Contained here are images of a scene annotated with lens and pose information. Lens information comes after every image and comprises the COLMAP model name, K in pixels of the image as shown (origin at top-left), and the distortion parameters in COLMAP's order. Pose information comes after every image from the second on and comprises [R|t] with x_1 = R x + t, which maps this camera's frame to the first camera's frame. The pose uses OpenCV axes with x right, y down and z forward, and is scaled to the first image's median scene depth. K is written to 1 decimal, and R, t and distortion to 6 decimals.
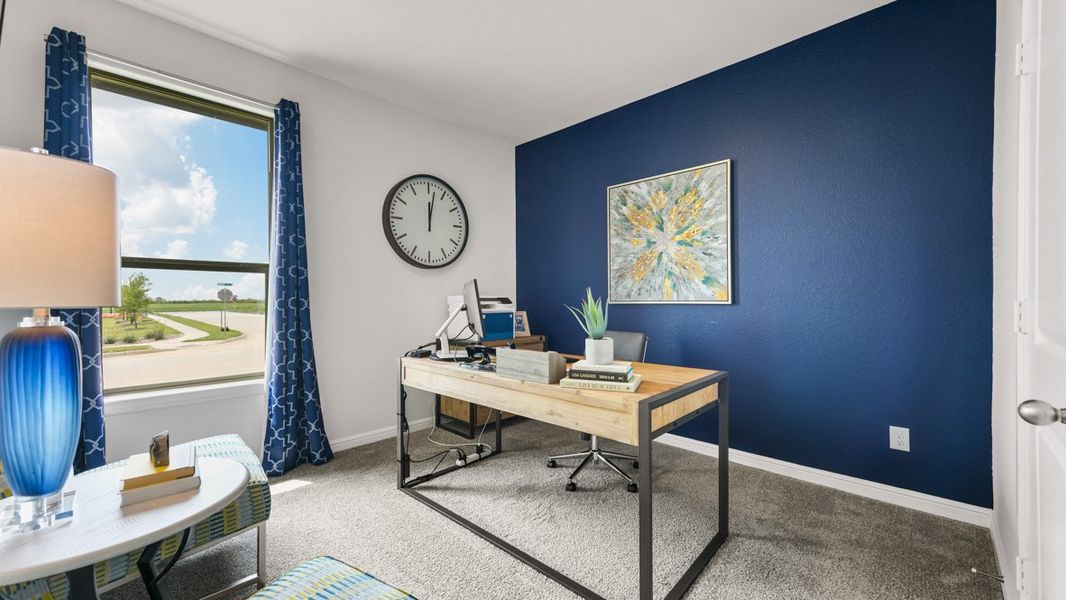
lens RADIAL K [[418.4, 0, 527.6], [0, 418.4, 301.1], [0, 0, 1]] dist [0.013503, 0.000517]
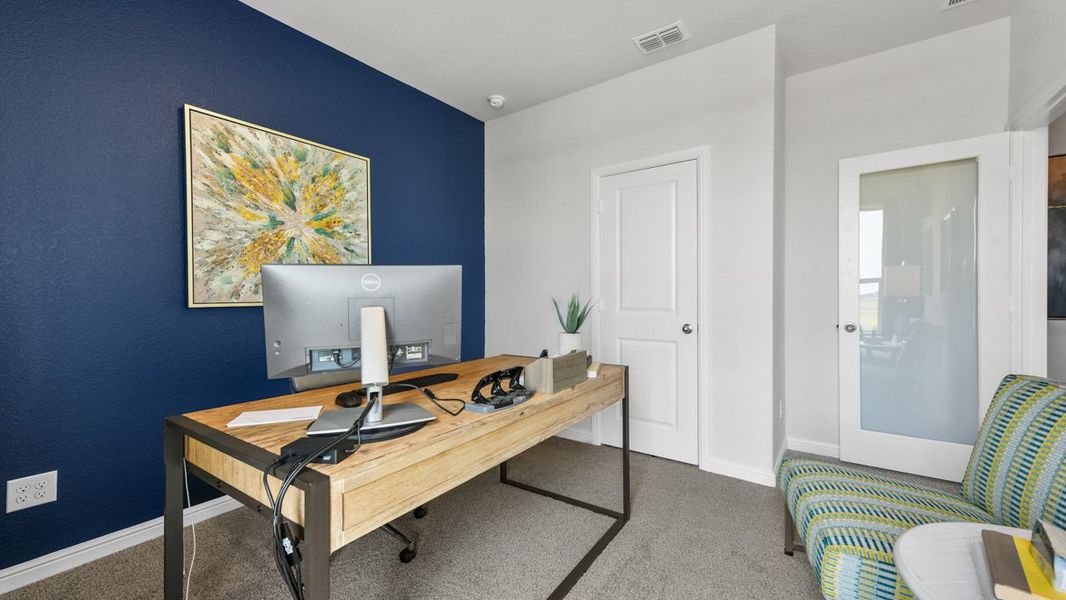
lens RADIAL K [[418.4, 0, 531.1], [0, 418.4, 297.2], [0, 0, 1]] dist [0.013503, 0.000517]
pose [[-0.160307, 0.002328, 0.987065, -0.500095], [0.010145, 0.999948, -0.000711, -0.003433], [-0.987015, 0.009899, -0.160322, 0.689280]]
